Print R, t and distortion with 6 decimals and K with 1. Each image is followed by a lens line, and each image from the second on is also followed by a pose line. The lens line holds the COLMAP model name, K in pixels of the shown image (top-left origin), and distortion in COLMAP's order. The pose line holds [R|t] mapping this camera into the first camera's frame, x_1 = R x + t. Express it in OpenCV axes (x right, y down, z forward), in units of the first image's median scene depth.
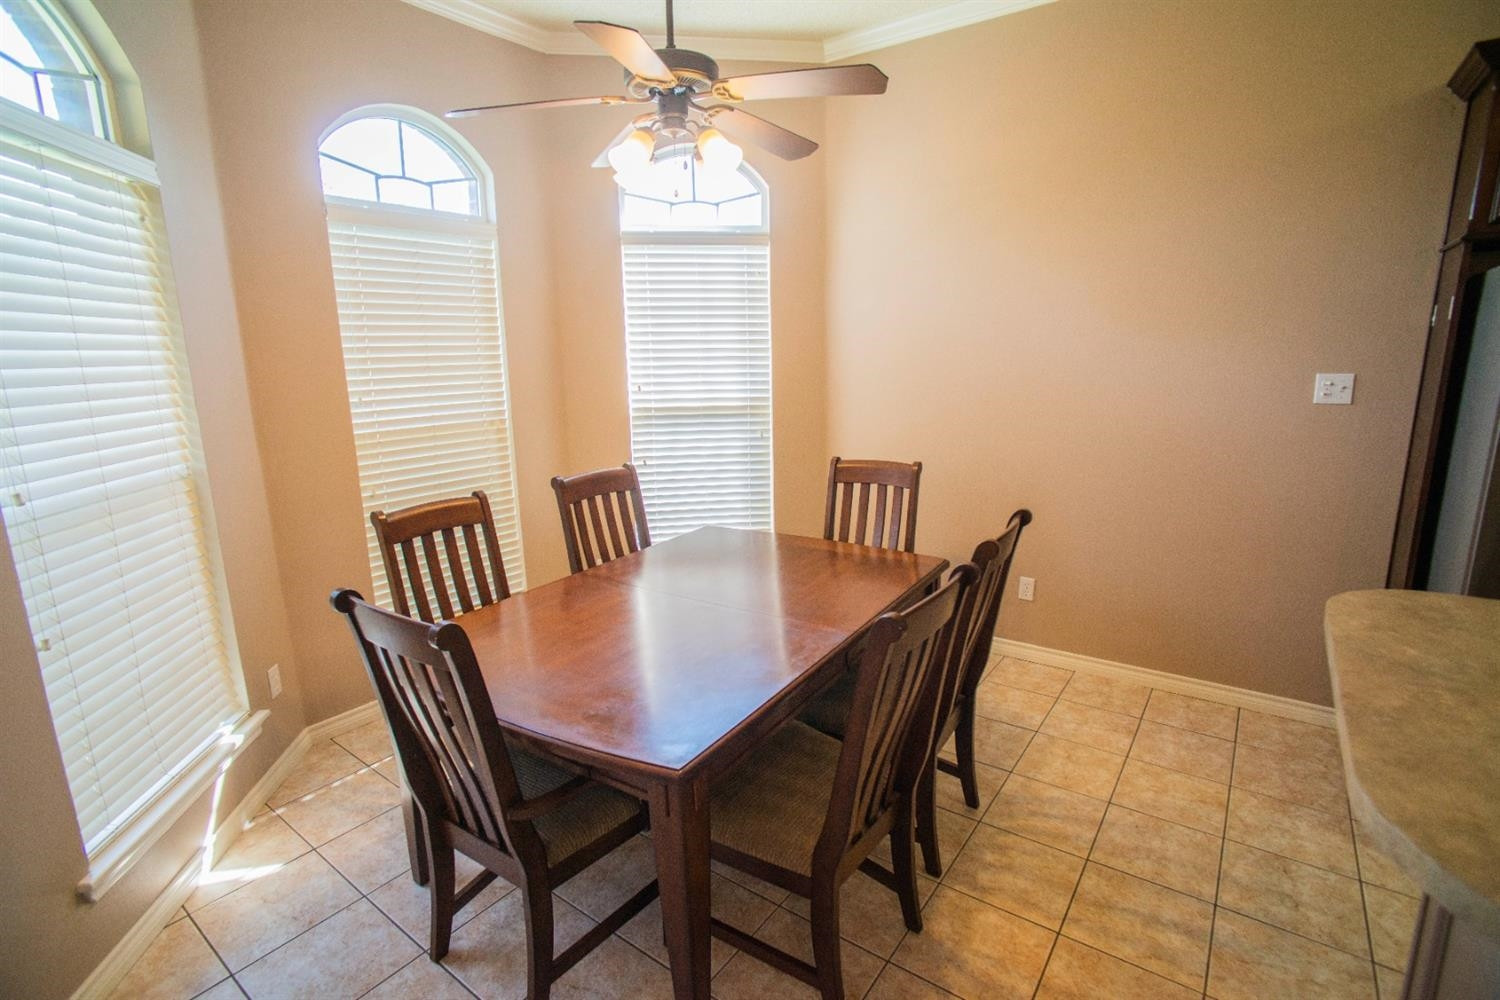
lens RADIAL K [[715.9, 0, 752.9], [0, 715.9, 493.0], [0, 0, 1]] dist [-0.035179, 0.006055]
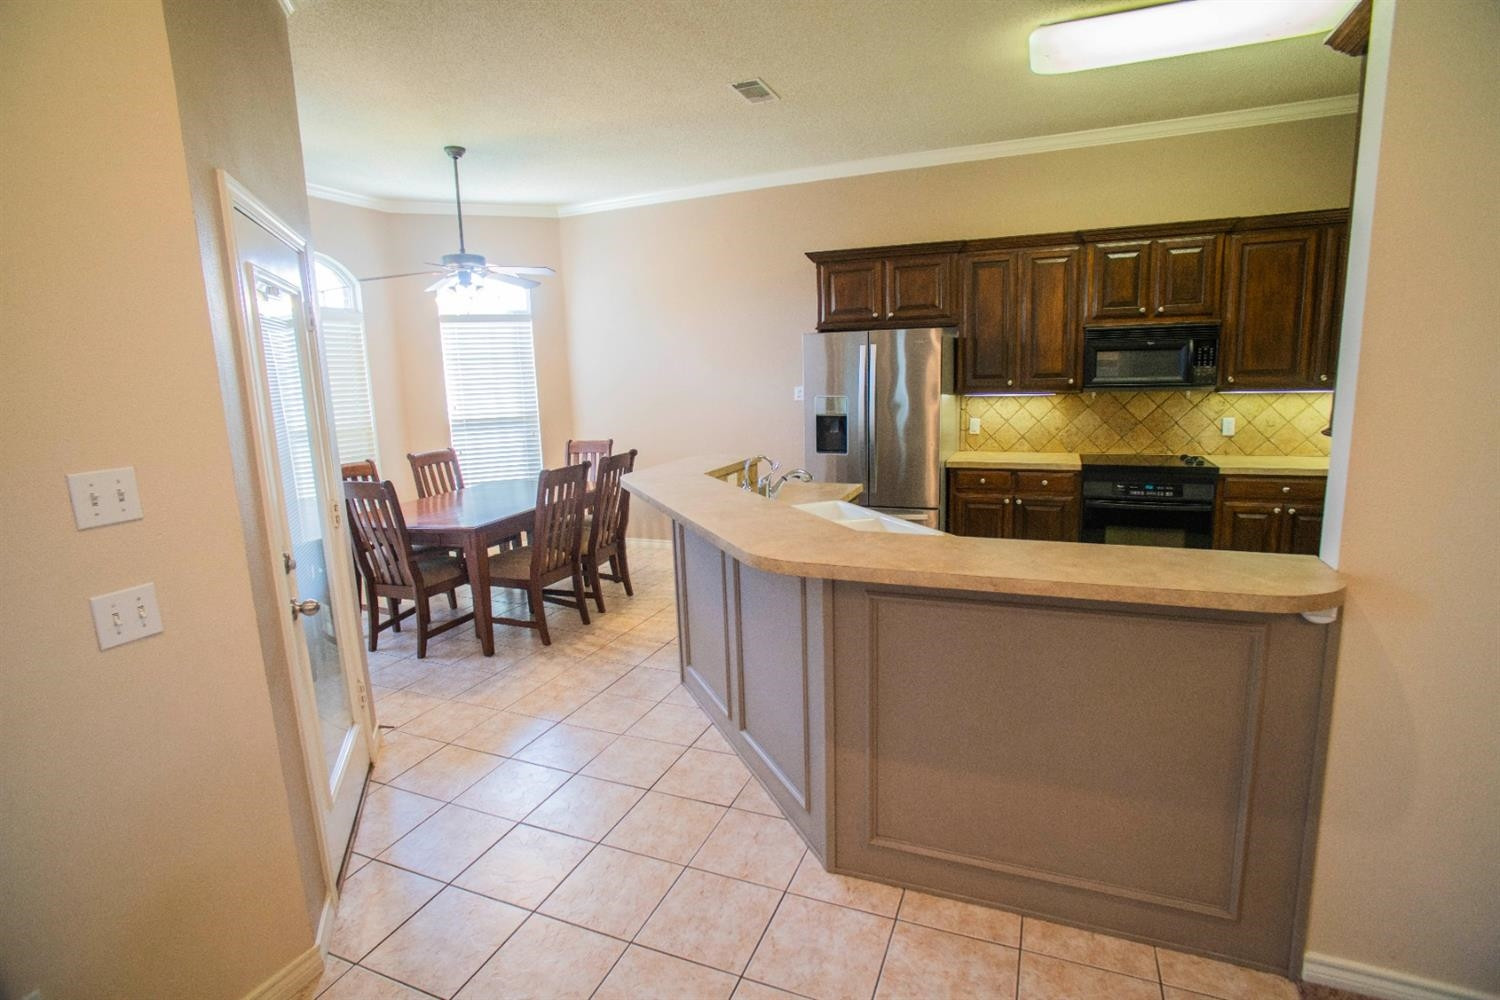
lens RADIAL K [[715.9, 0, 741.4], [0, 715.9, 498.3], [0, 0, 1]] dist [-0.035179, 0.006055]
pose [[0.975197, -0.052690, 0.214976, 0.152351], [0.059727, 0.997866, -0.026367, 0.181910], [-0.213128, 0.038553, 0.976263, -0.922421]]
